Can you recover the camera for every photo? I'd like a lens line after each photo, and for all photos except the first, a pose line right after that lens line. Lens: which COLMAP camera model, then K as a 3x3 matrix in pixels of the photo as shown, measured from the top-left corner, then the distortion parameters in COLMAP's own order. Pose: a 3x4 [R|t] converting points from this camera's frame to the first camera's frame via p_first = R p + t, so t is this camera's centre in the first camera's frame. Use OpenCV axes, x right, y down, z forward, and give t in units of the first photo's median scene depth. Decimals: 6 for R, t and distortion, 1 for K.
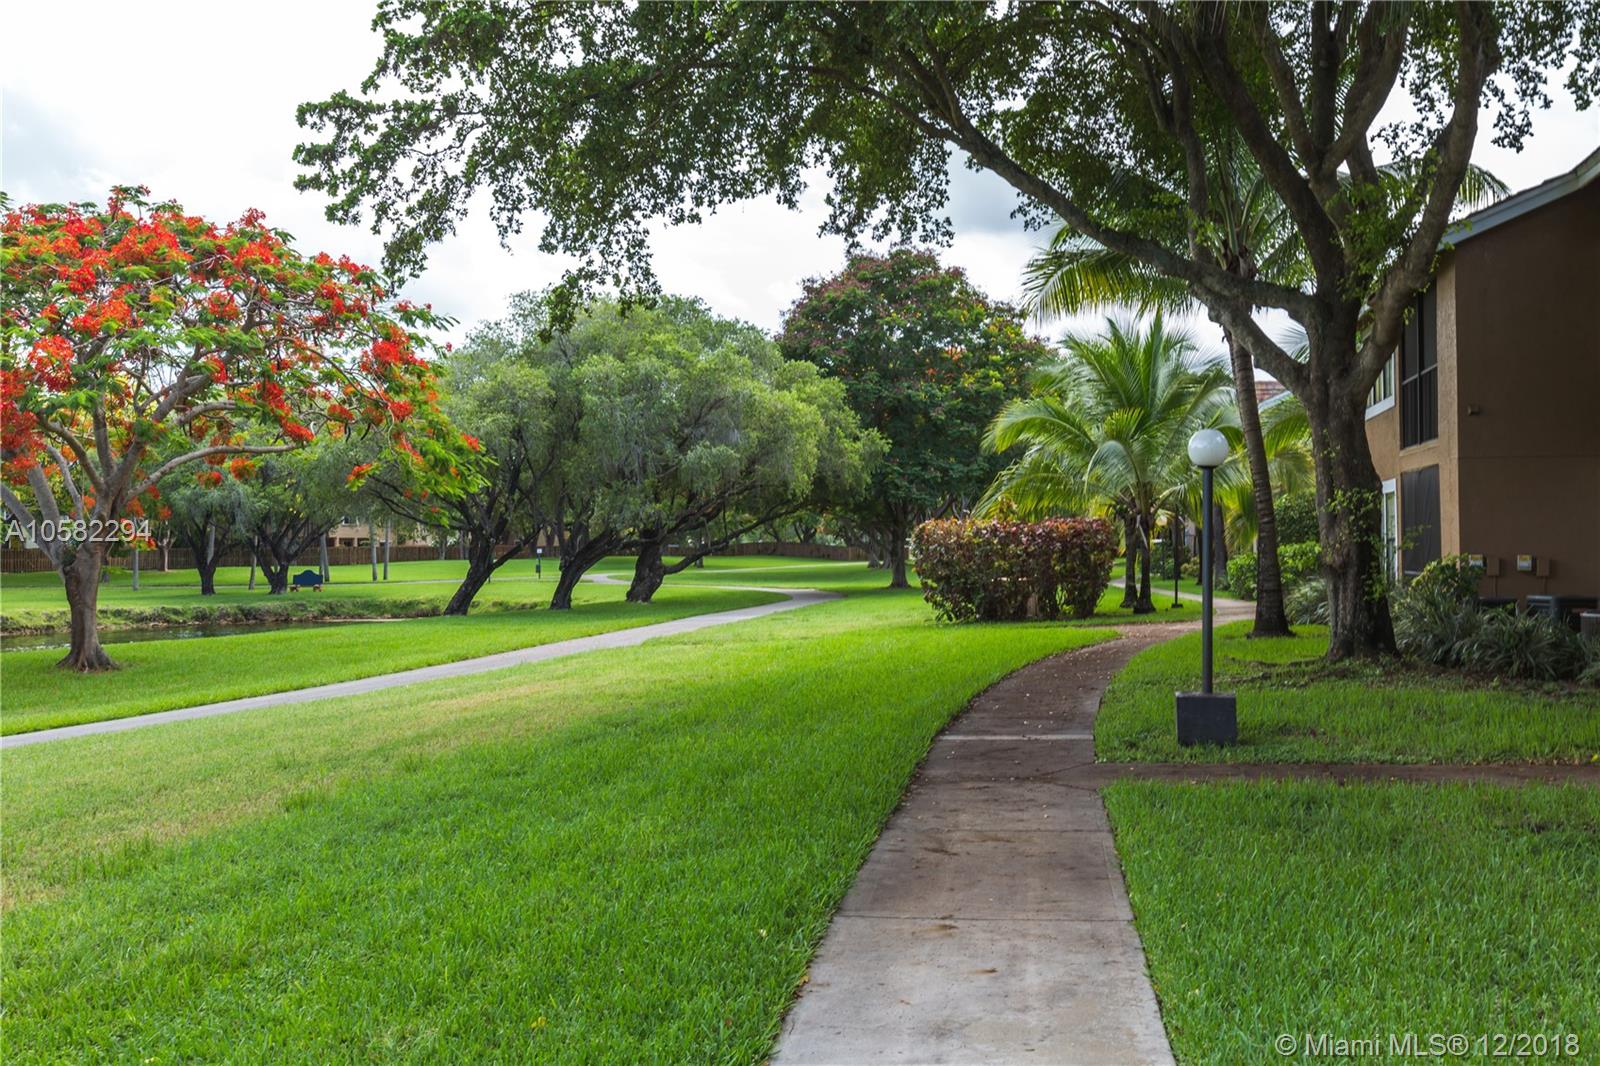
lens RADIAL K [[1493.2, 0, 800.0], [0, 1493.2, 533.0], [0, 0, 1]] dist [-0.053972, -0.002379]
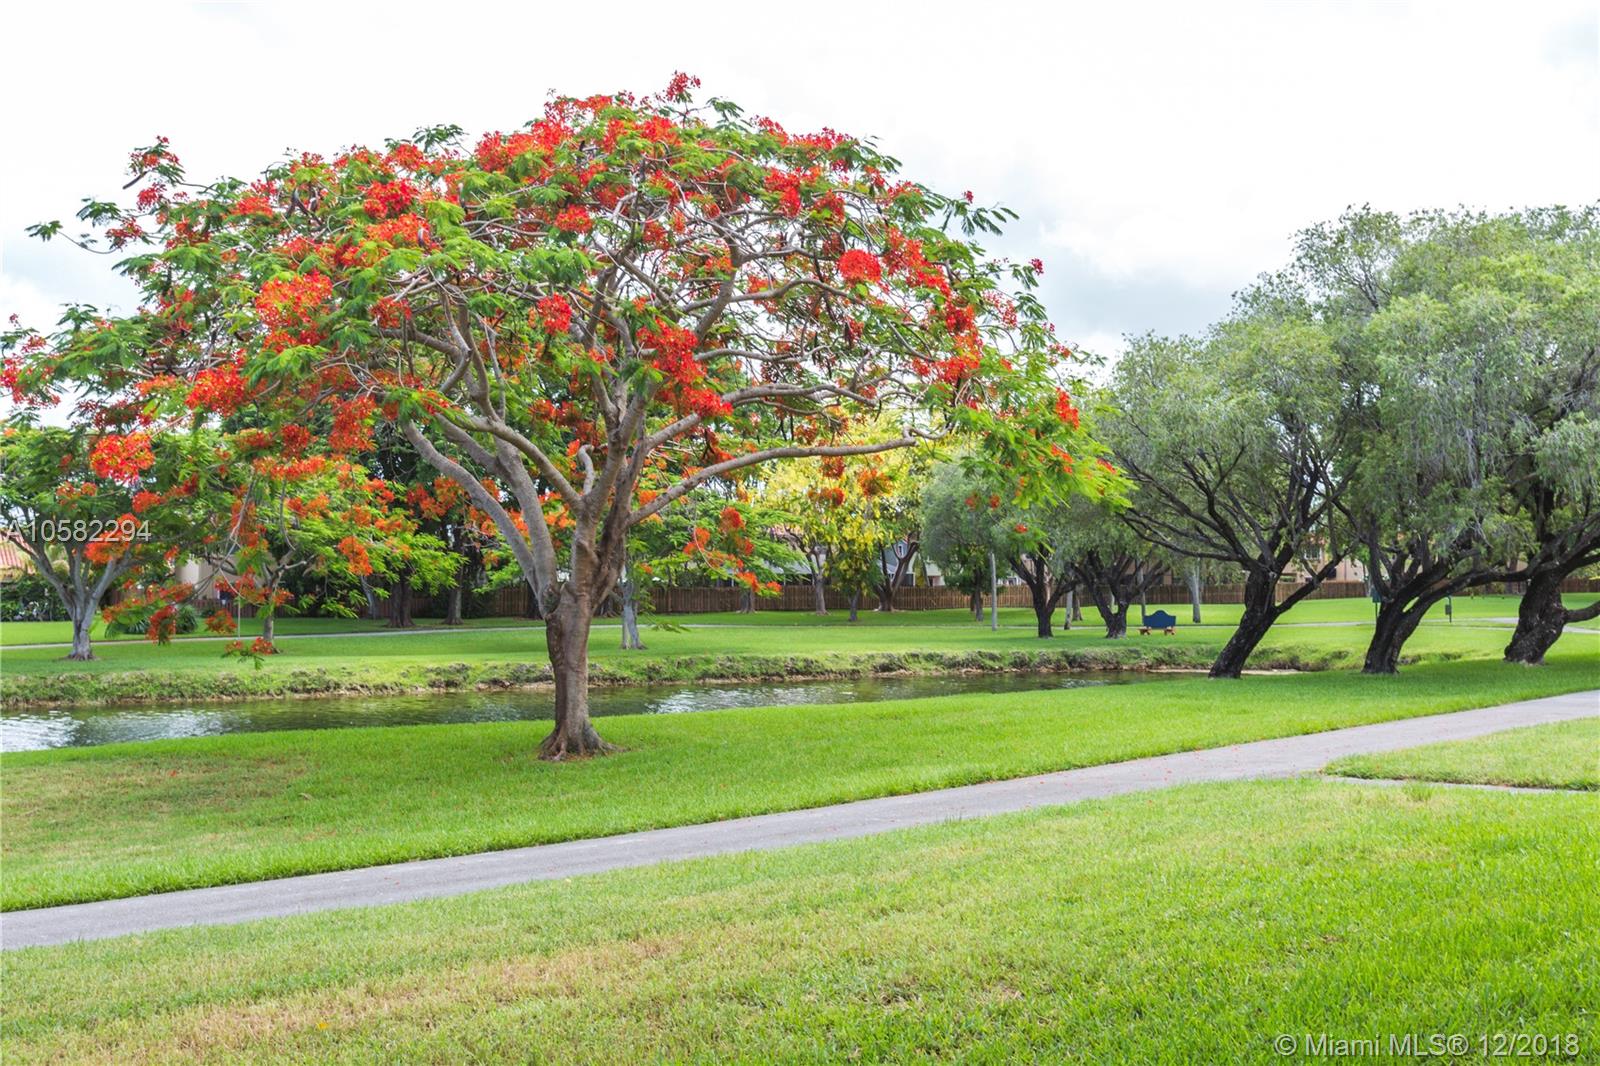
lens RADIAL K [[1493.2, 0, 800.0], [0, 1493.2, 533.0], [0, 0, 1]] dist [-0.053972, -0.002379]
pose [[0.803210, -0.023572, -0.595230, 0.025925], [0.009320, 0.999592, -0.027008, 0.001483], [0.595623, 0.016146, 0.803102, 0.208794]]
